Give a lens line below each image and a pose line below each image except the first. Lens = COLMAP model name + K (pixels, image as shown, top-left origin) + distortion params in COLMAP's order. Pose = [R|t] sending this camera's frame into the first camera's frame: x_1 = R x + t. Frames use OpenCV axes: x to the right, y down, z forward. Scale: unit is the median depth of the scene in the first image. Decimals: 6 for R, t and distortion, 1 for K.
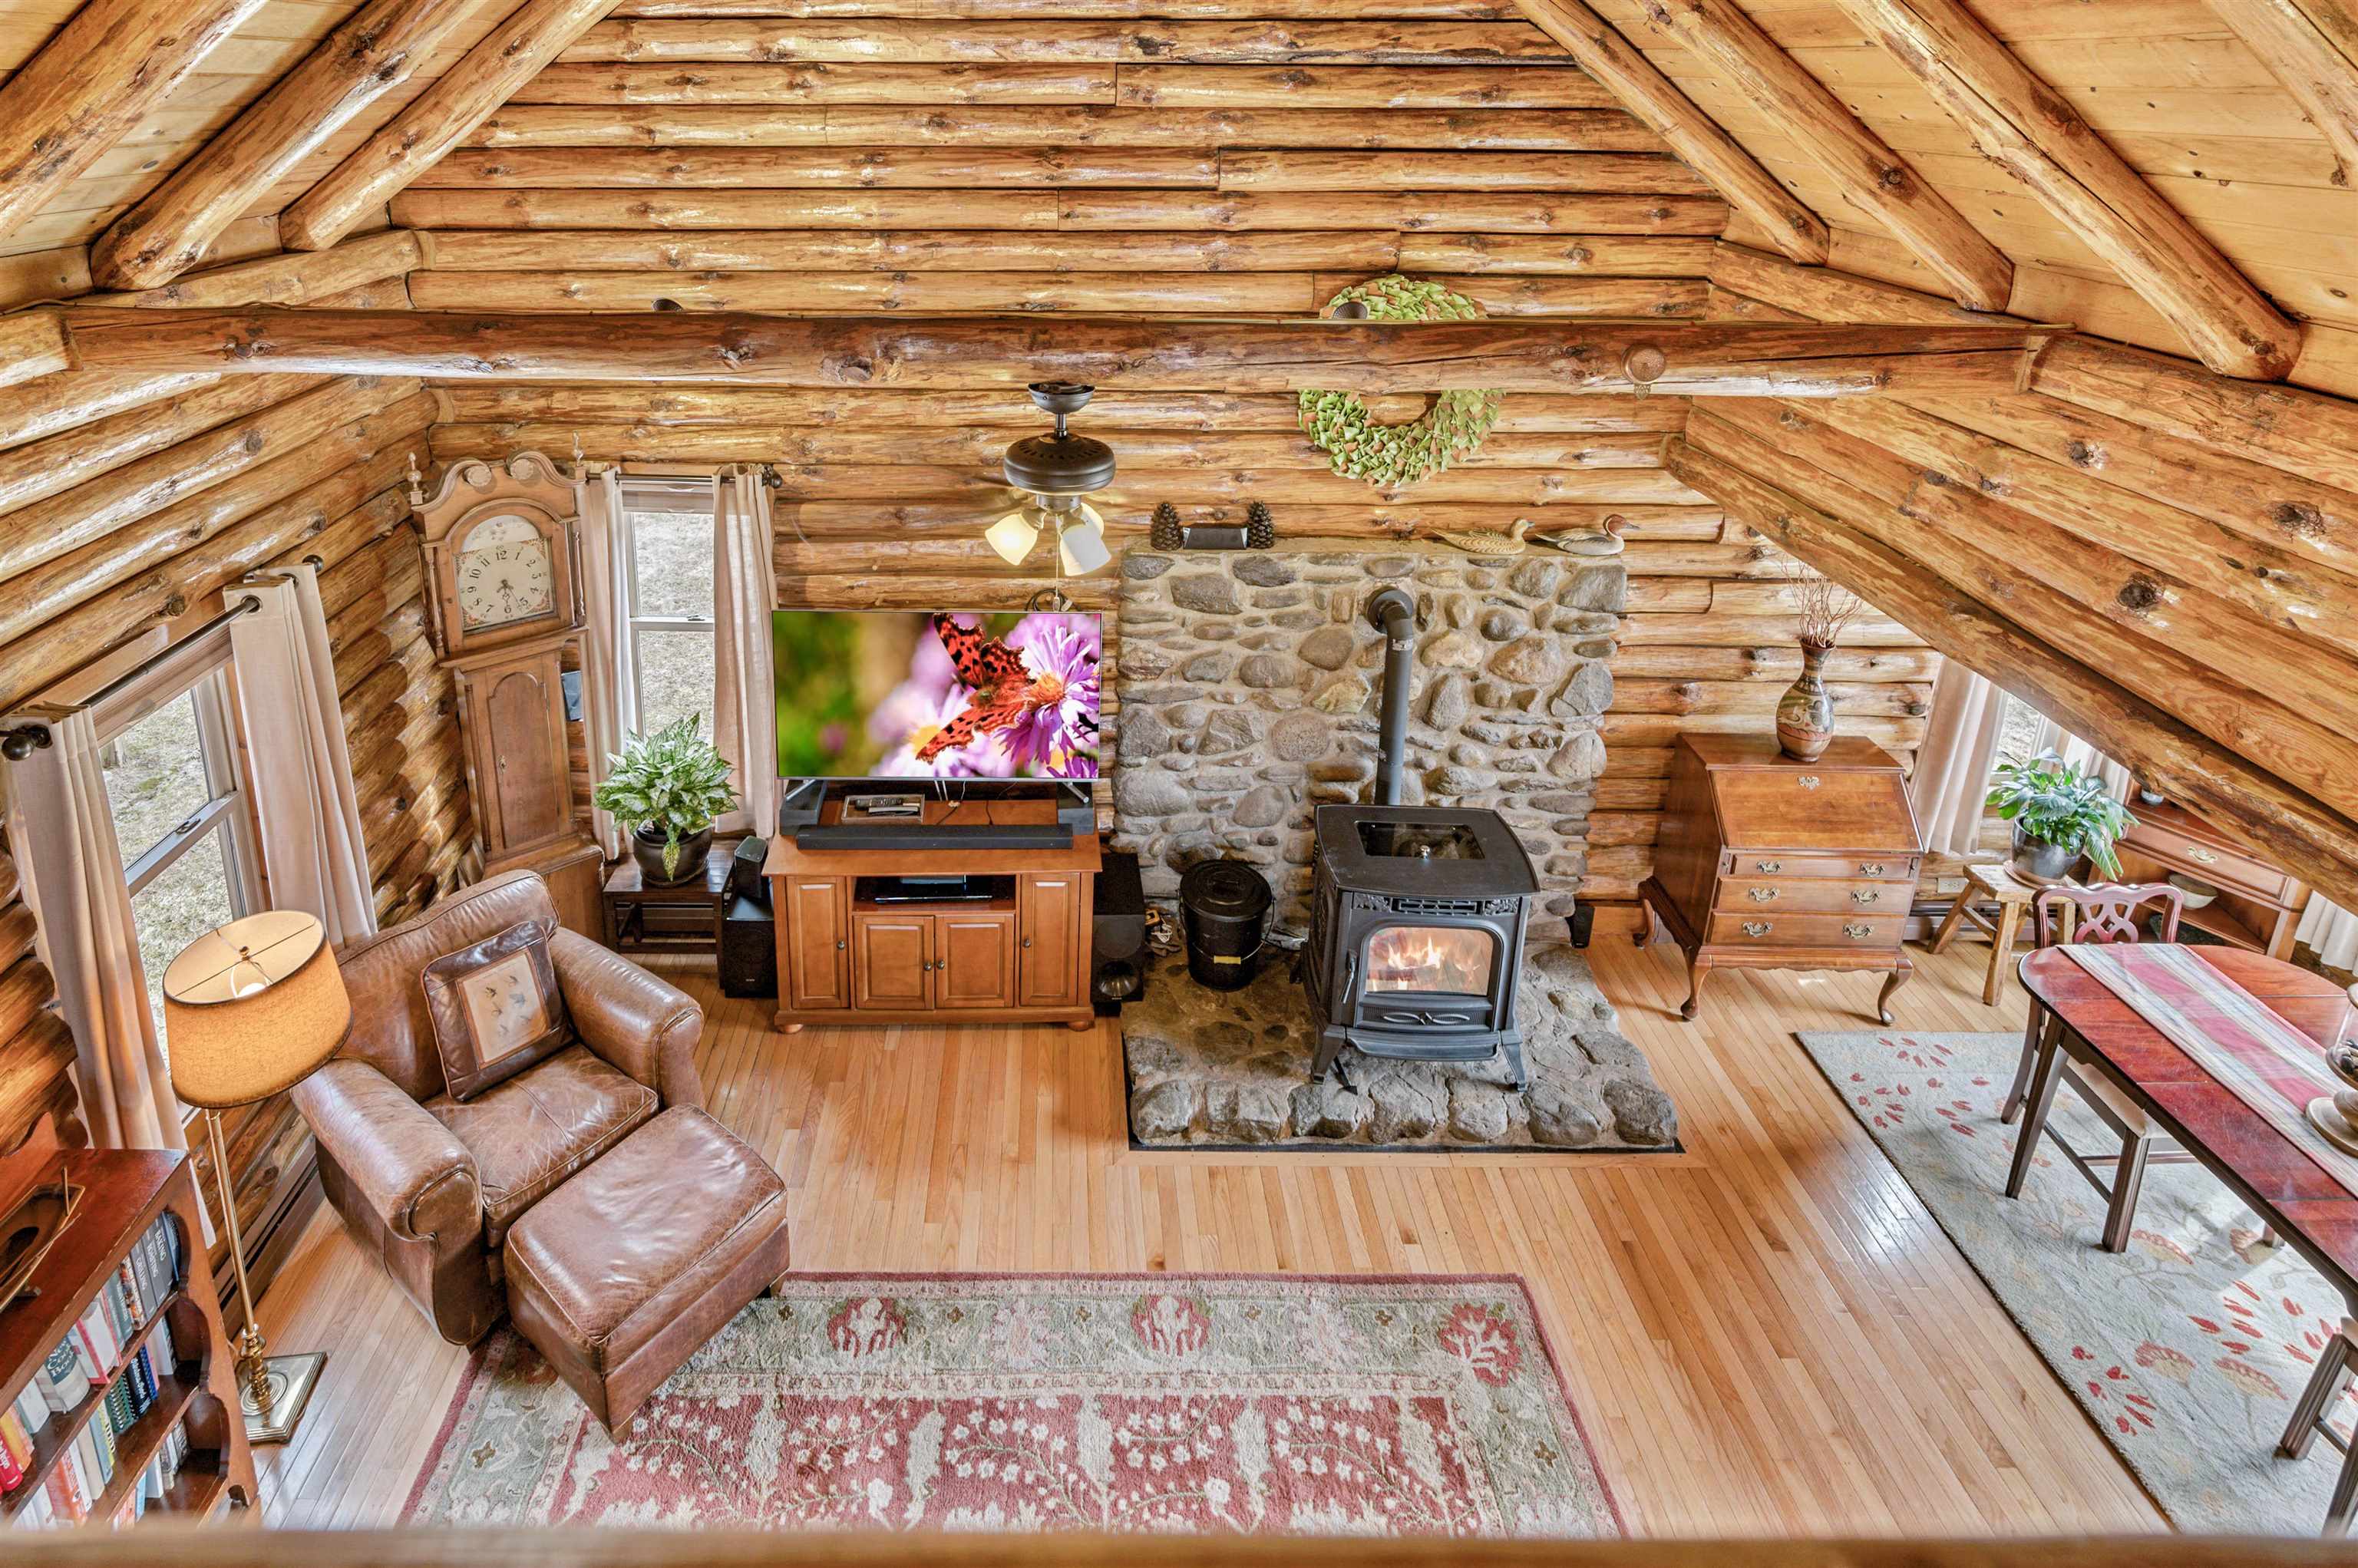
lens RADIAL K [[1177.7, 0, 1287.4], [0, 1177.7, 782.8], [0, 0, 1]] dist [0.001420, 0.000428]
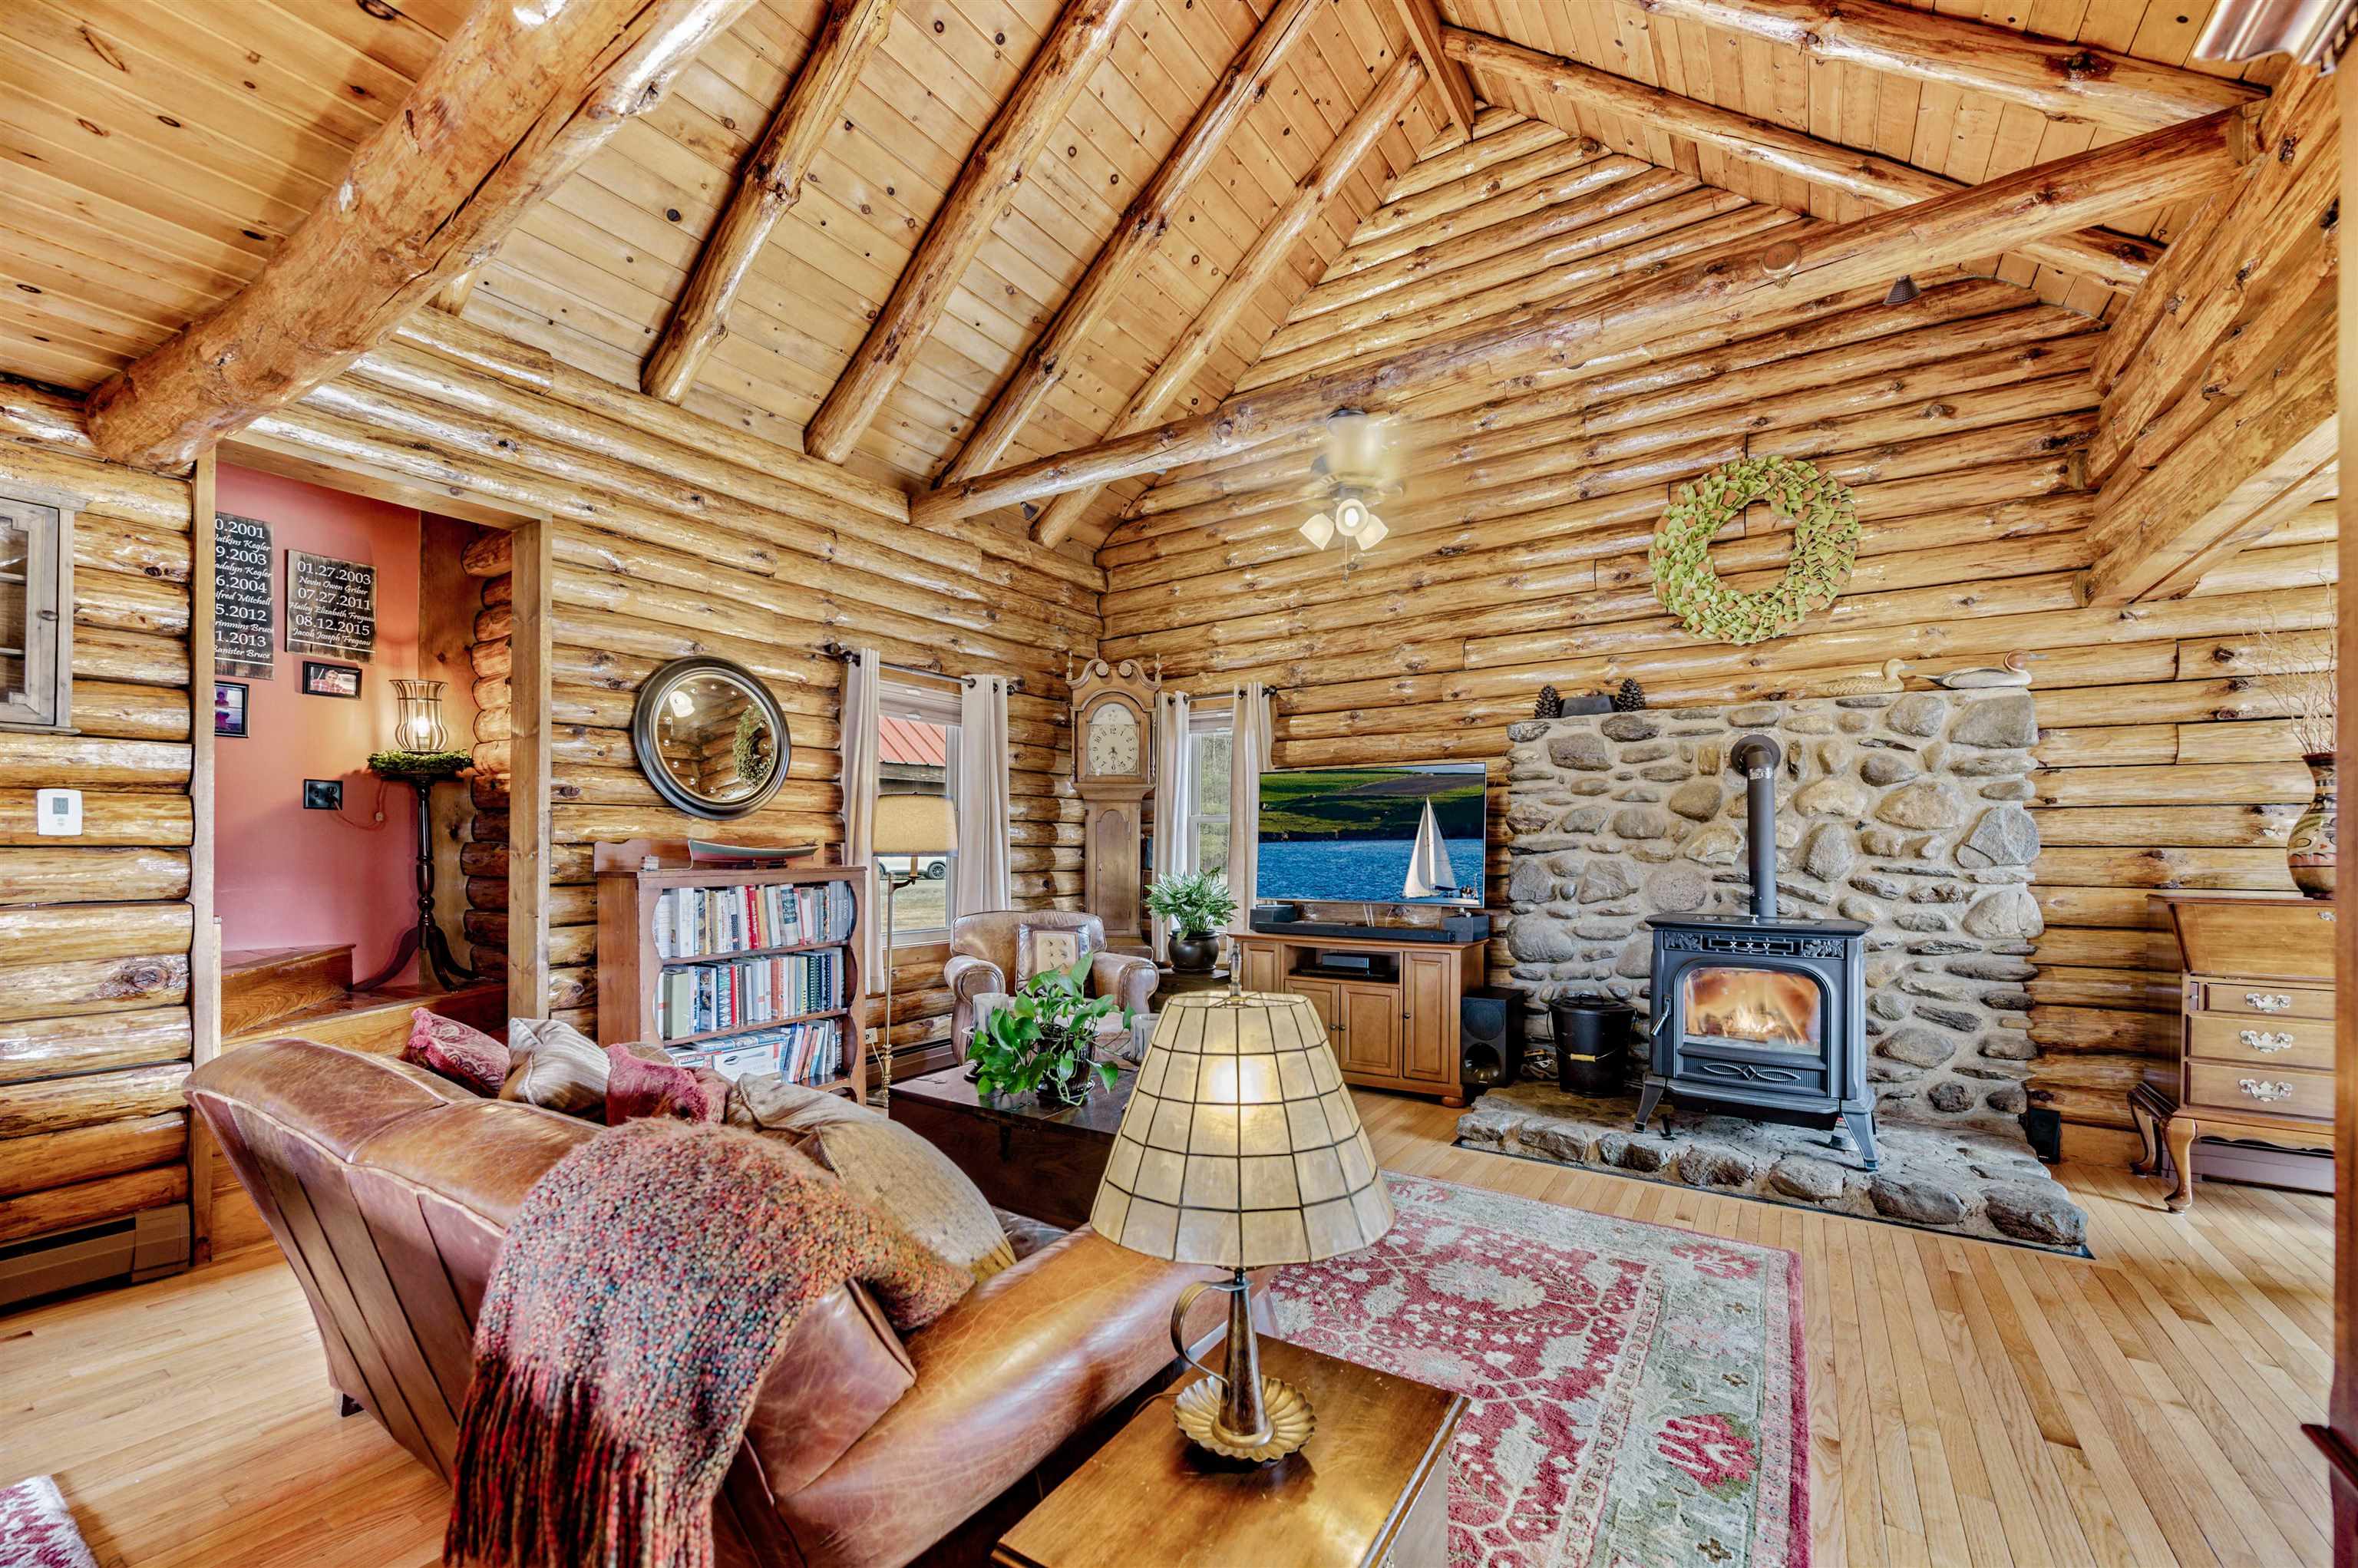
lens RADIAL K [[934.8, 0, 1176.2], [0, 934.8, 841.3], [0, 0, 1]] dist [-0.000848, 0.000180]
pose [[0.834590, -0.001343, -0.550870, 0.114702], [-0.137929, 0.967634, -0.211327, 0.189169], [0.533324, 0.252353, 0.807393, 0.015516]]
